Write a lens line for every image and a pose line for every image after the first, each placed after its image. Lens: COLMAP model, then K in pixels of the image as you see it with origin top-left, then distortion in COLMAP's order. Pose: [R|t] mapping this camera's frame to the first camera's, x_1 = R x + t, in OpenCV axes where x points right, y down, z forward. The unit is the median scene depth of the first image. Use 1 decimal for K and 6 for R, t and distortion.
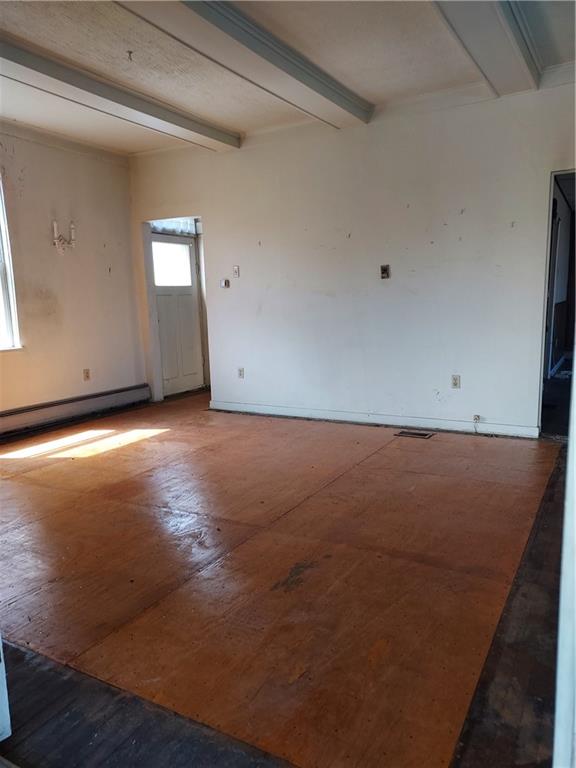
lens RADIAL K [[558.4, 0, 291.6], [0, 558.4, 384.3], [0, 0, 1]] dist [0.049831, -0.027730]
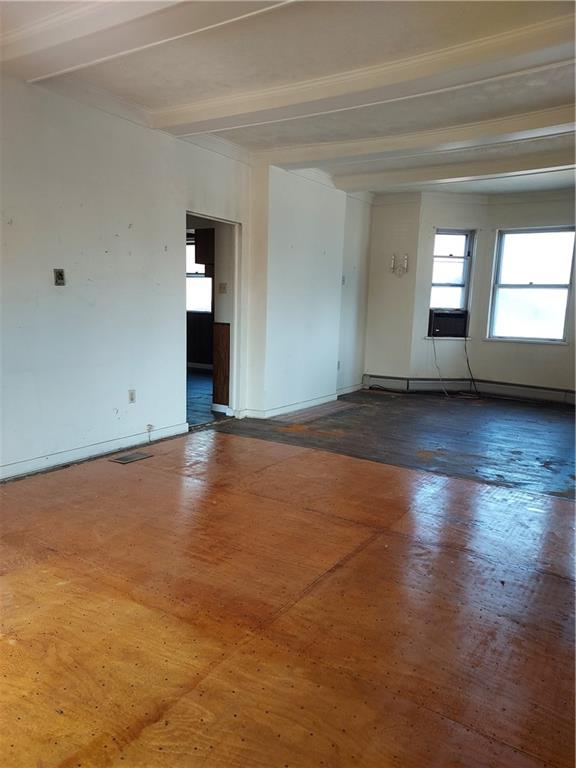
lens RADIAL K [[558.4, 0, 300.0], [0, 558.4, 387.4], [0, 0, 1]] dist [0.049831, -0.027730]
pose [[0.054309, -0.121326, 0.991126, -0.661113], [0.126560, 0.985422, 0.113693, -0.094090], [-0.990471, 0.119263, 0.068872, 0.632808]]
